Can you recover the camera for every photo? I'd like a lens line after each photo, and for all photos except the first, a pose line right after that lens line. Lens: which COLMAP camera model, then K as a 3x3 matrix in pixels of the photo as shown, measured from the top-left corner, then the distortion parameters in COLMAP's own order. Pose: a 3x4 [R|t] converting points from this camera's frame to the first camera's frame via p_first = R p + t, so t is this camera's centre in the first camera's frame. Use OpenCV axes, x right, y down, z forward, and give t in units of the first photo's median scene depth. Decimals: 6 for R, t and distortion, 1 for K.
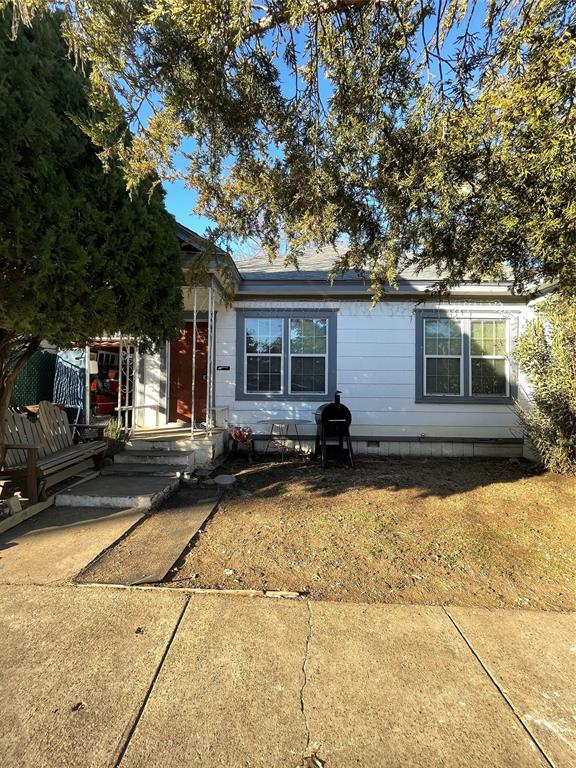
lens RADIAL K [[304.7, 0, 287.9], [0, 304.7, 382.7], [0, 0, 1]] dist [-0.000886, -0.000032]
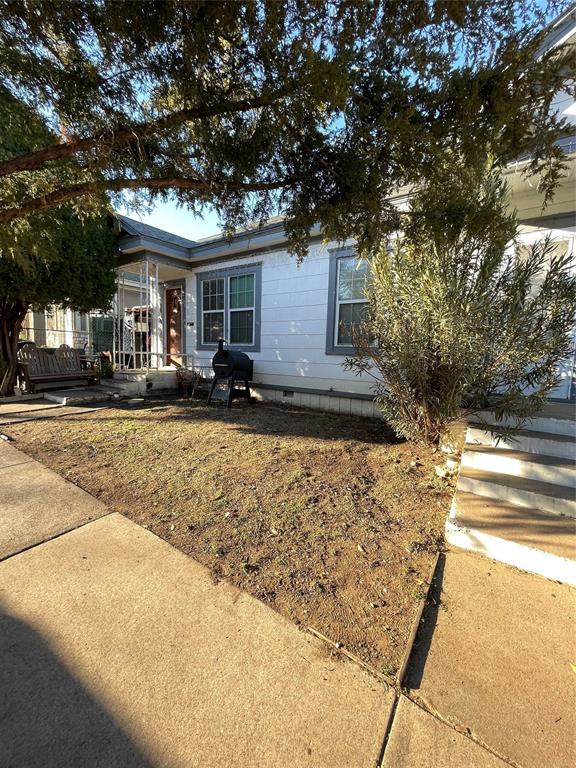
lens RADIAL K [[304.7, 0, 287.0], [0, 304.7, 383.7], [0, 0, 1]] dist [-0.000886, -0.000032]
pose [[0.846312, 0.067153, -0.528437, 0.814169], [-0.012747, 0.994291, 0.105939, 0.058534], [0.532535, -0.082921, 0.842337, 0.141406]]
